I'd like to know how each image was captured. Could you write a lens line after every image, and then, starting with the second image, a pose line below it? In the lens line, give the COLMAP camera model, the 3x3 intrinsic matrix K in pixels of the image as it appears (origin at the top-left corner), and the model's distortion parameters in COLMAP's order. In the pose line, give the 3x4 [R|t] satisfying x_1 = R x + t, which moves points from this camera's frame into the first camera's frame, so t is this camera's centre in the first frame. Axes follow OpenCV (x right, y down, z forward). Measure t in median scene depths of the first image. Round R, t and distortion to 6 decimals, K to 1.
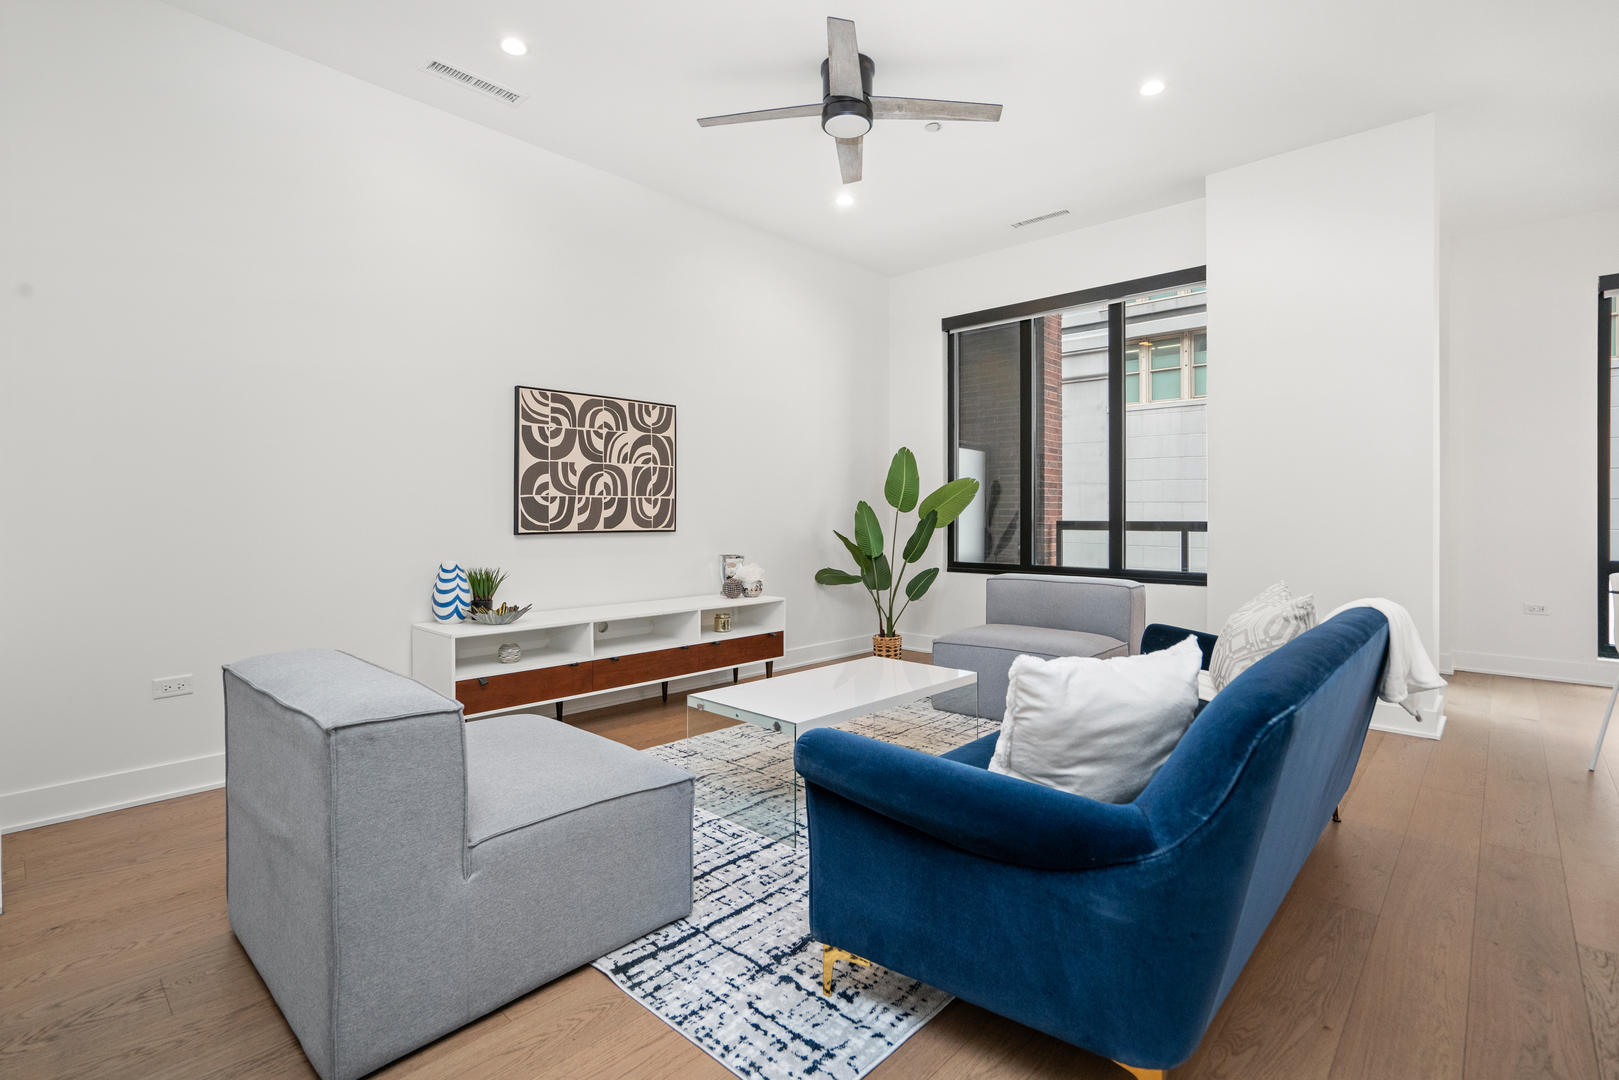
lens RADIAL K [[742.9, 0, 800.1], [0, 742.9, 535.8], [0, 0, 1]] dist [-0.016536, 0.000391]
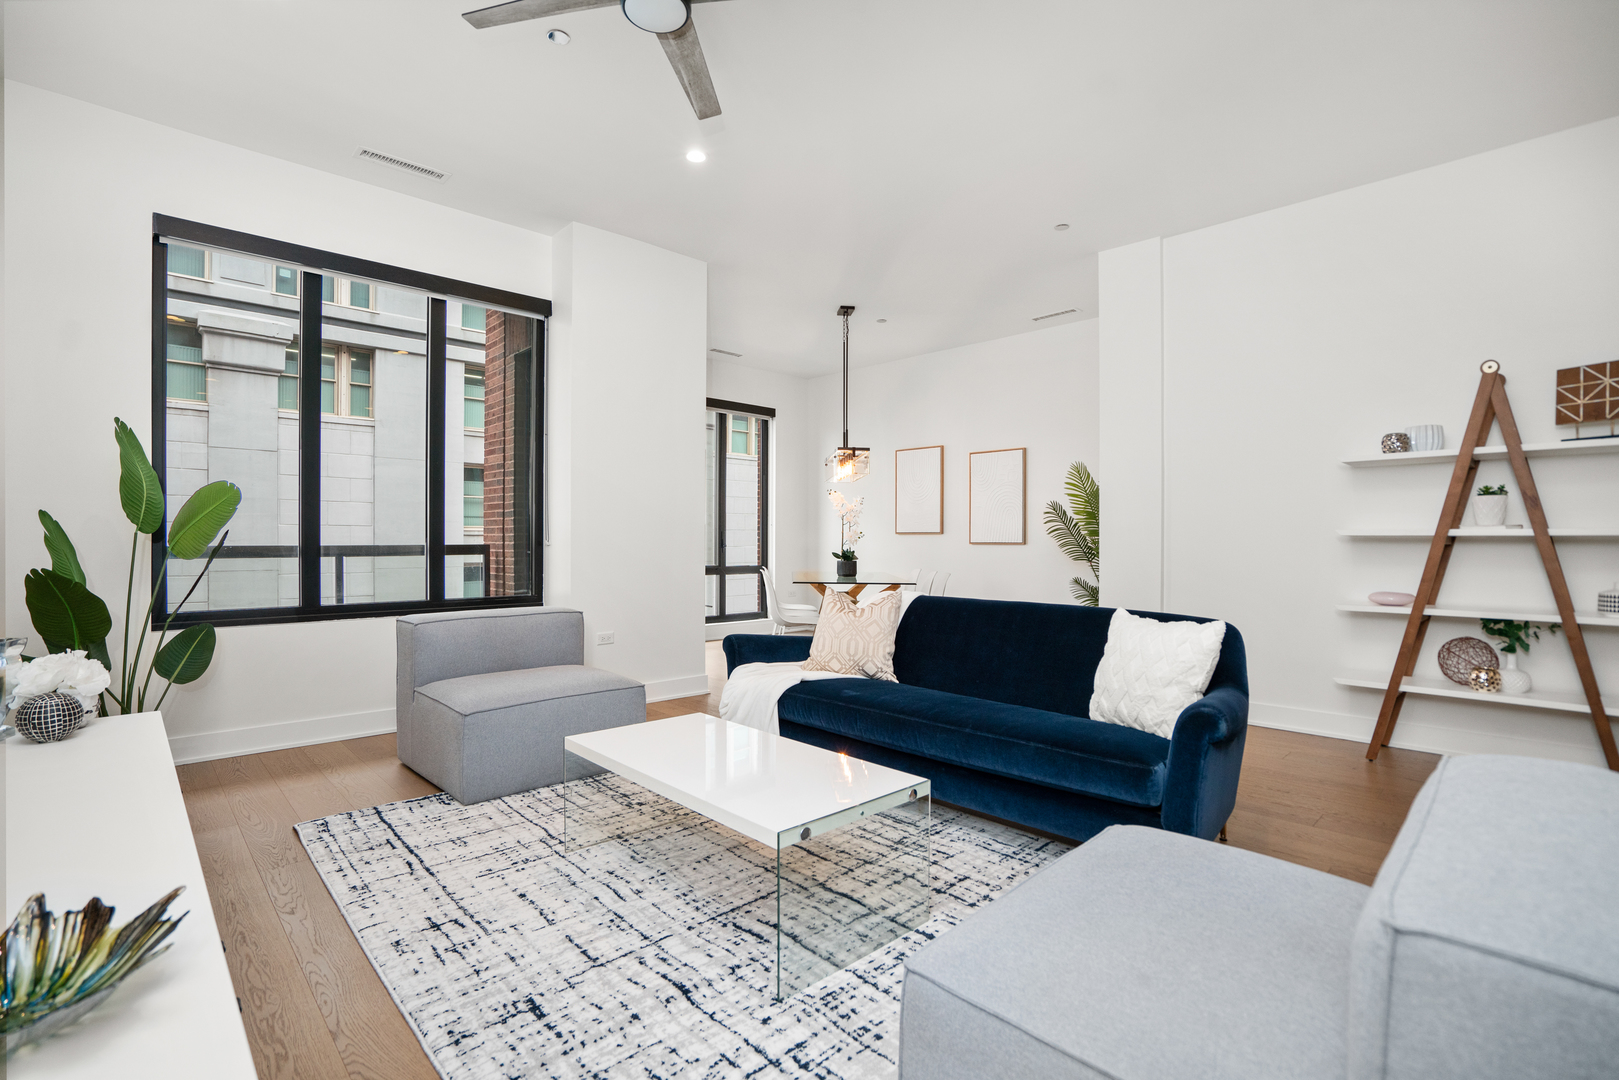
lens RADIAL K [[687.0, 0, 799.8], [0, 687.0, 547.7], [0, 0, 1]] dist [0.003959, 0.000315]
pose [[0.085353, 0.007095, 0.996326, -0.599765], [0.007218, 0.999944, -0.007739, -0.025242], [-0.996325, 0.007852, 0.085297, 0.740694]]
